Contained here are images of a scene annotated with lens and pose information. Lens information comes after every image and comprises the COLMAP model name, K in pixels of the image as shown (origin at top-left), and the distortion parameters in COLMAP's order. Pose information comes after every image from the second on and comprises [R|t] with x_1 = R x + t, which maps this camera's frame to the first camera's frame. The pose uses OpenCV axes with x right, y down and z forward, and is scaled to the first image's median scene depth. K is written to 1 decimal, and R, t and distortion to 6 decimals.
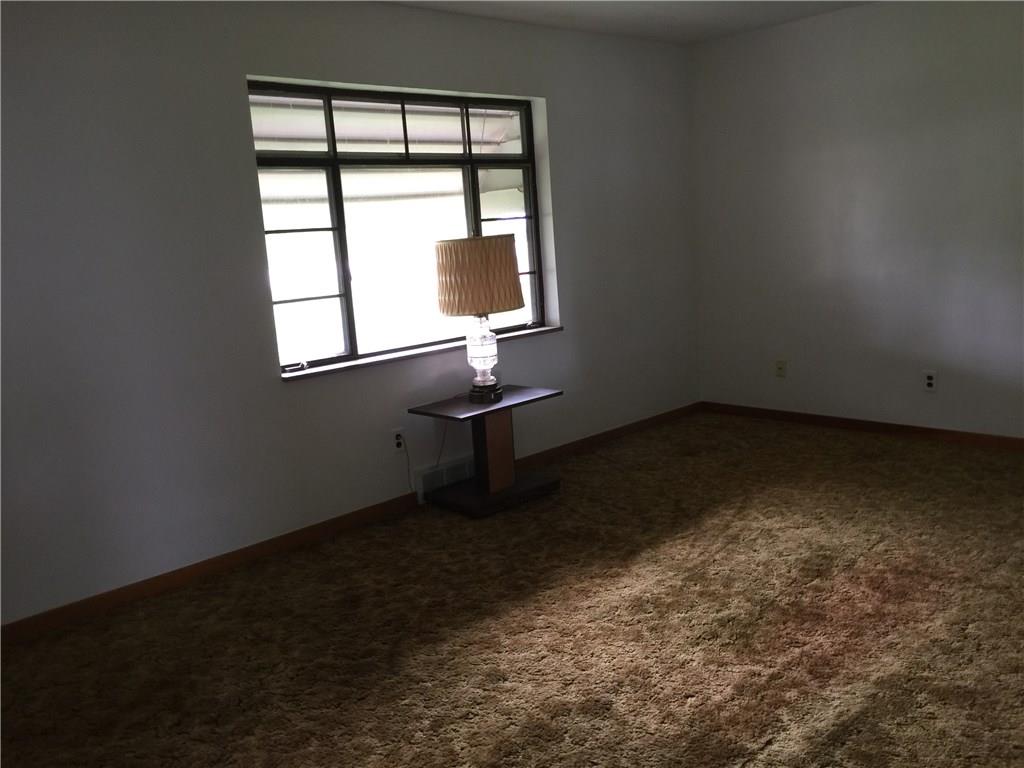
lens RADIAL K [[829.7, 0, 512.0], [0, 829.7, 384.0], [0, 0, 1]] dist [0.003919, -0.126266]
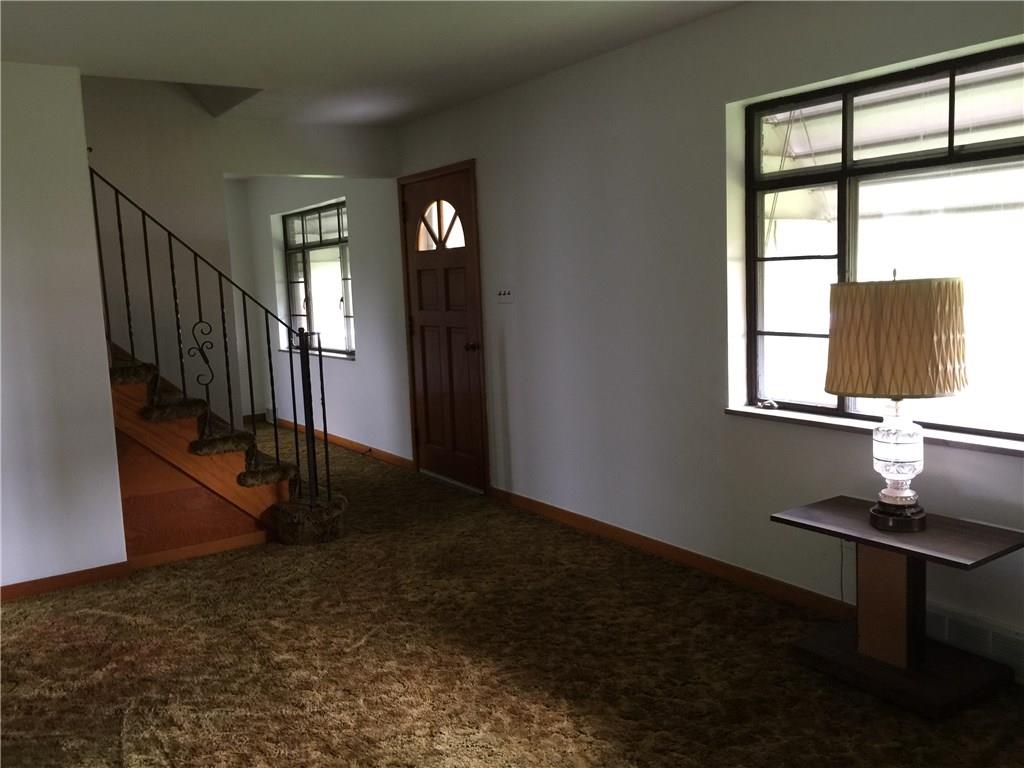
lens RADIAL K [[829.7, 0, 512.0], [0, 829.7, 384.0], [0, 0, 1]] dist [0.003919, -0.126266]
pose [[-0.151764, 0.201673, -0.967624, 0.659954], [-0.122808, 0.967530, 0.220915, -0.206583], [0.980758, 0.152359, -0.122069, 0.804584]]
